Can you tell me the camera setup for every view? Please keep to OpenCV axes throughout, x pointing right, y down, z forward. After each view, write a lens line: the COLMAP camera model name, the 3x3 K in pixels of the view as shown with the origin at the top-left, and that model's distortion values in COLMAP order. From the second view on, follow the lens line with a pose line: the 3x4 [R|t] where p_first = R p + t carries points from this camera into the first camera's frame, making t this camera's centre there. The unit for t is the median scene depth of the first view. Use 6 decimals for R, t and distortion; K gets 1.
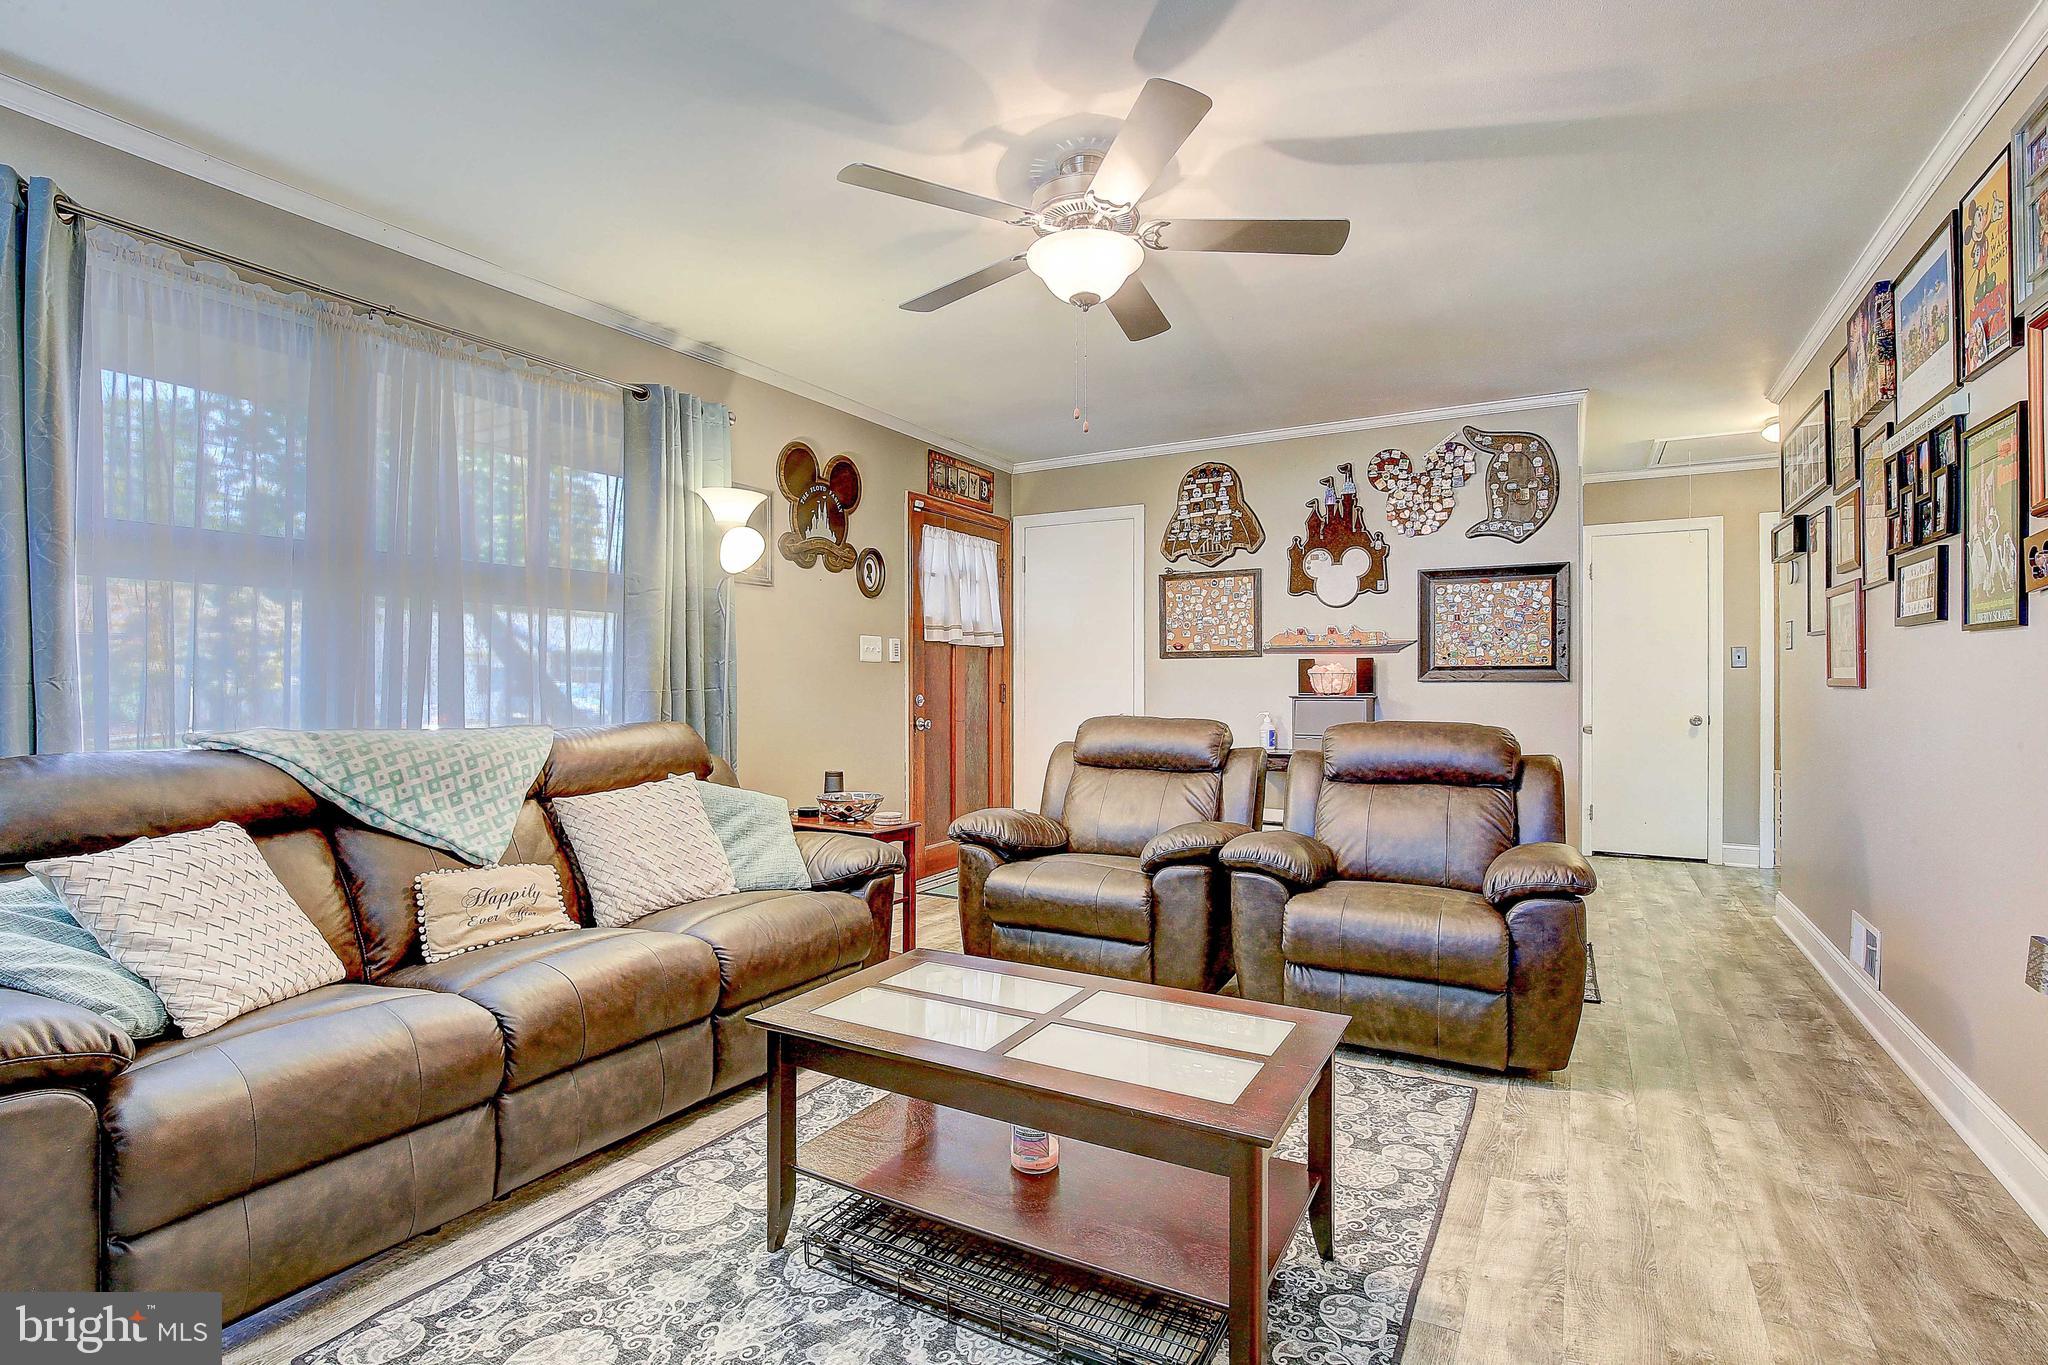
lens RADIAL K [[953.5, 0, 1021.4], [0, 953.5, 666.8], [0, 0, 1]] dist [-0.020515, 0.004793]
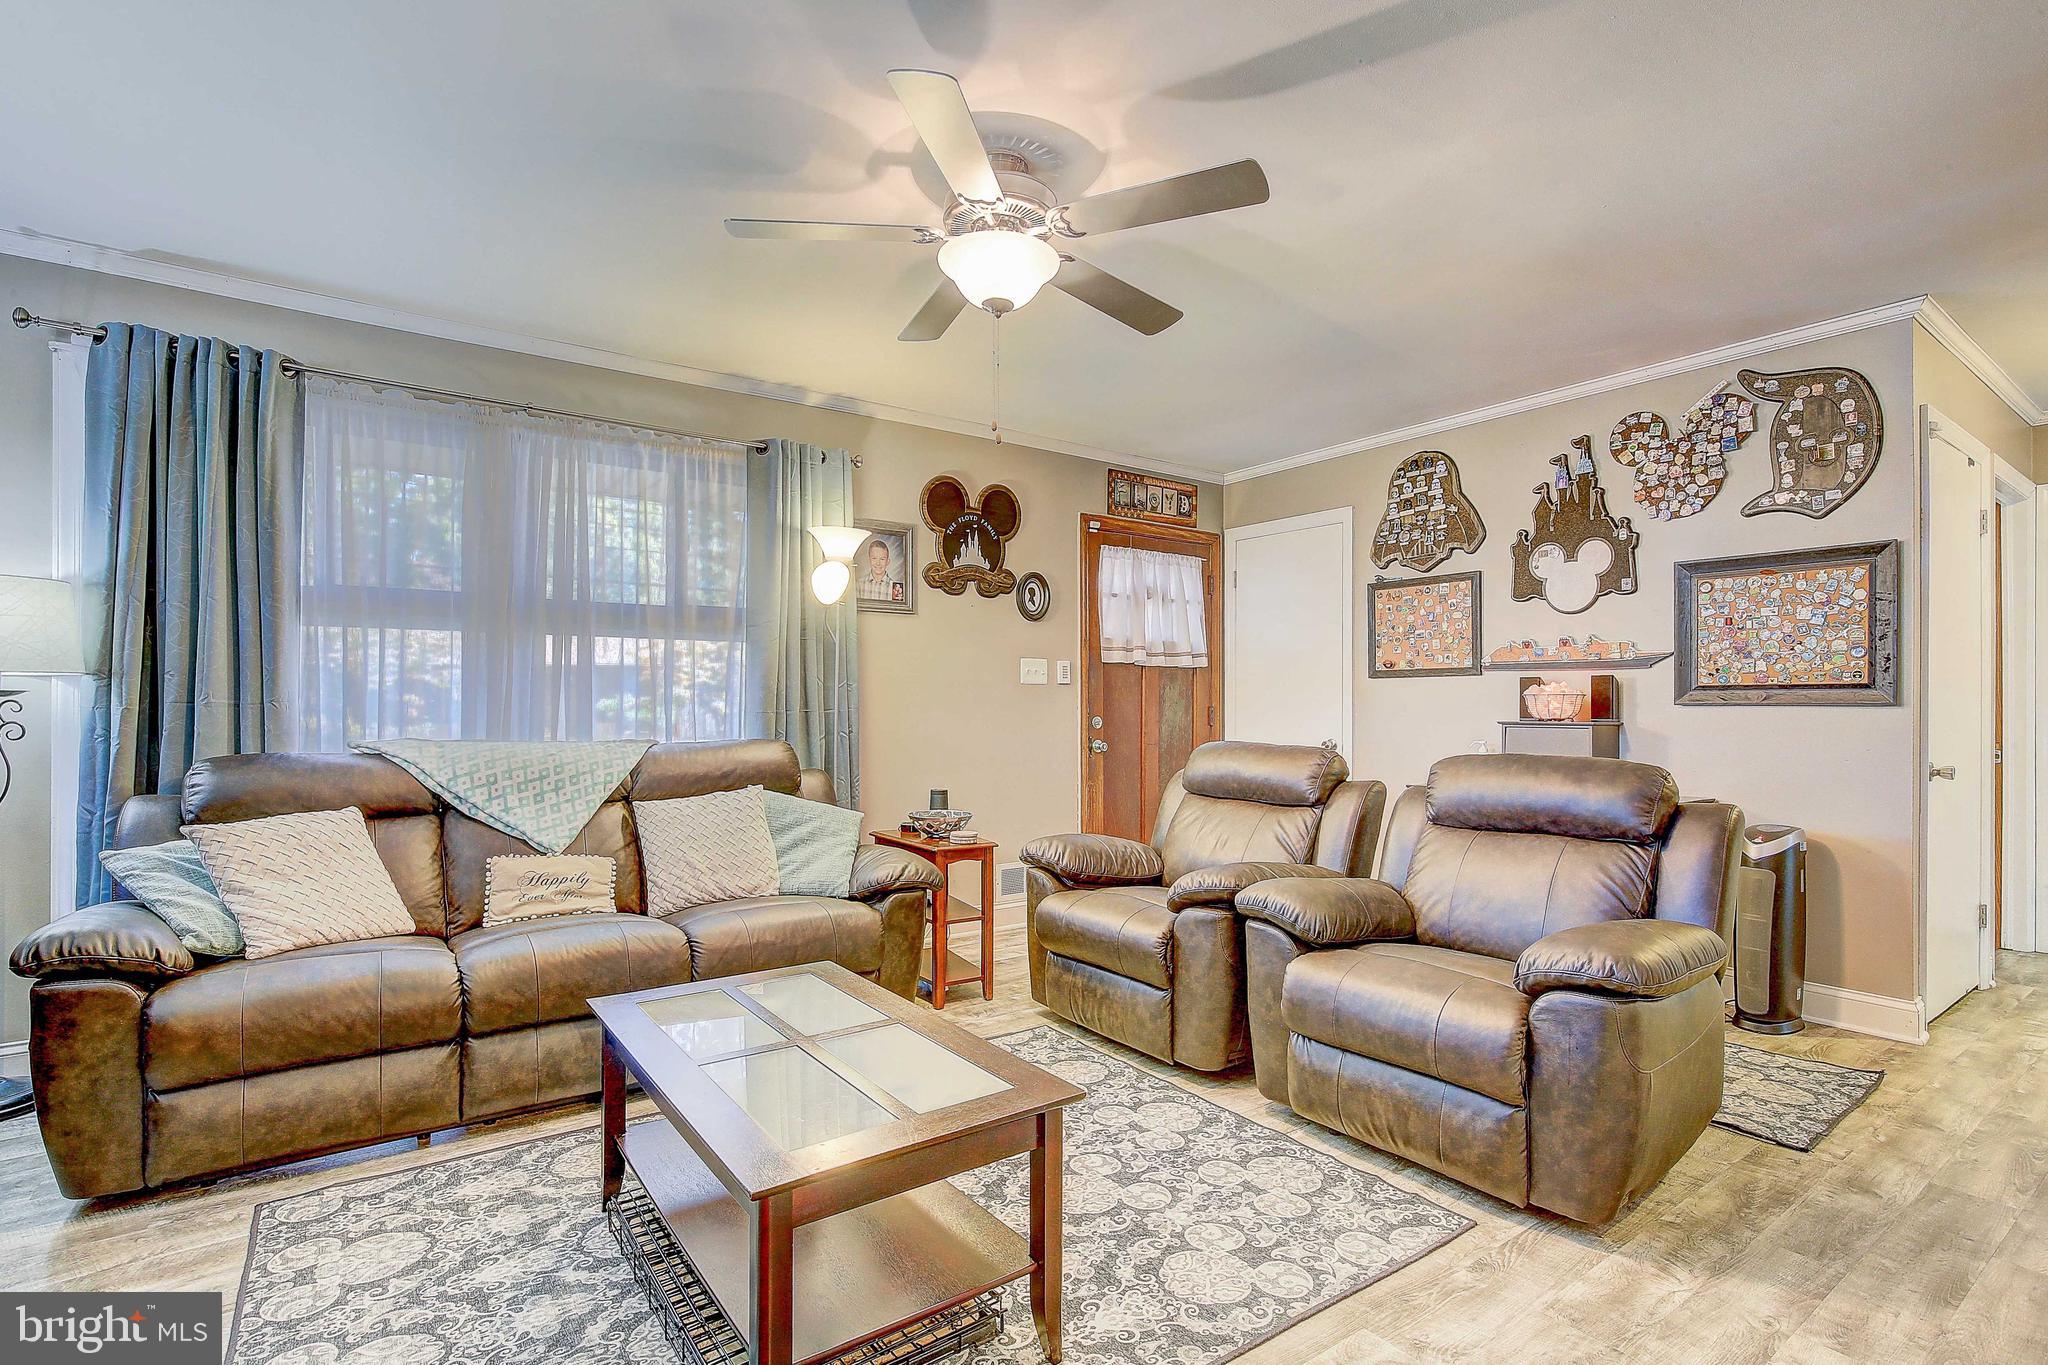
lens RADIAL K [[953.5, 0, 1035.1], [0, 953.5, 689.4], [0, 0, 1]] dist [-0.020515, 0.004793]
pose [[0.911354, -0.004453, -0.411600, 0.402901], [0.004615, 0.999989, -0.000600, 0.001391], [0.411598, -0.001352, 0.911364, 0.115015]]
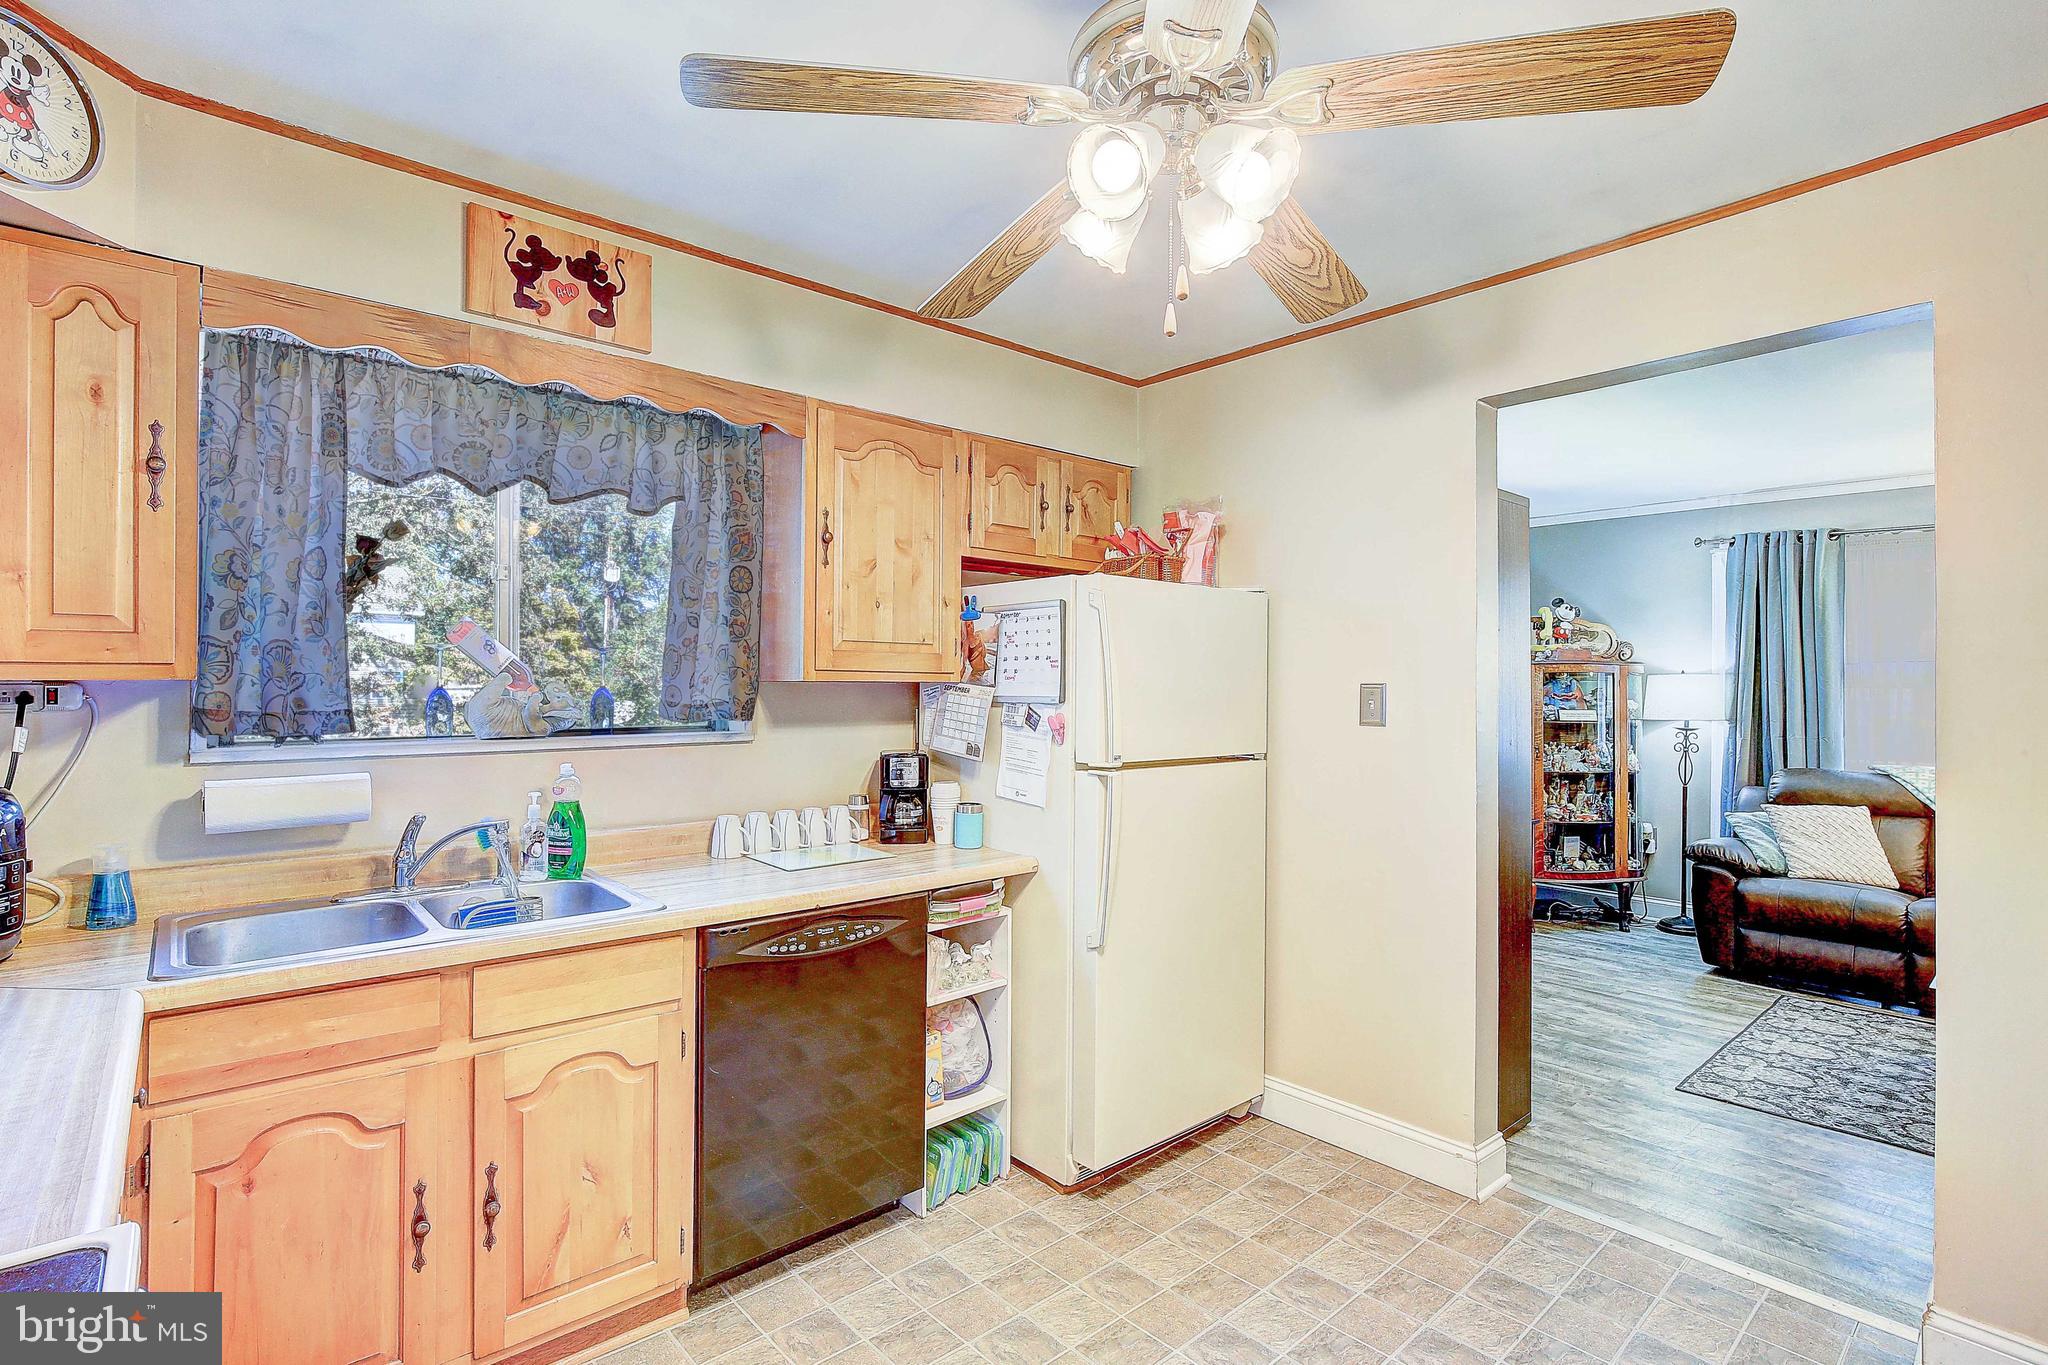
lens RADIAL K [[953.5, 0, 1009.0], [0, 953.5, 692.4], [0, 0, 1]] dist [-0.020515, 0.004793]
pose [[-0.340419, 0.003416, -0.940268, 1.283881], [0.008177, 0.999966, 0.000672, -0.080318], [0.940238, -0.007460, -0.340435, -0.090428]]
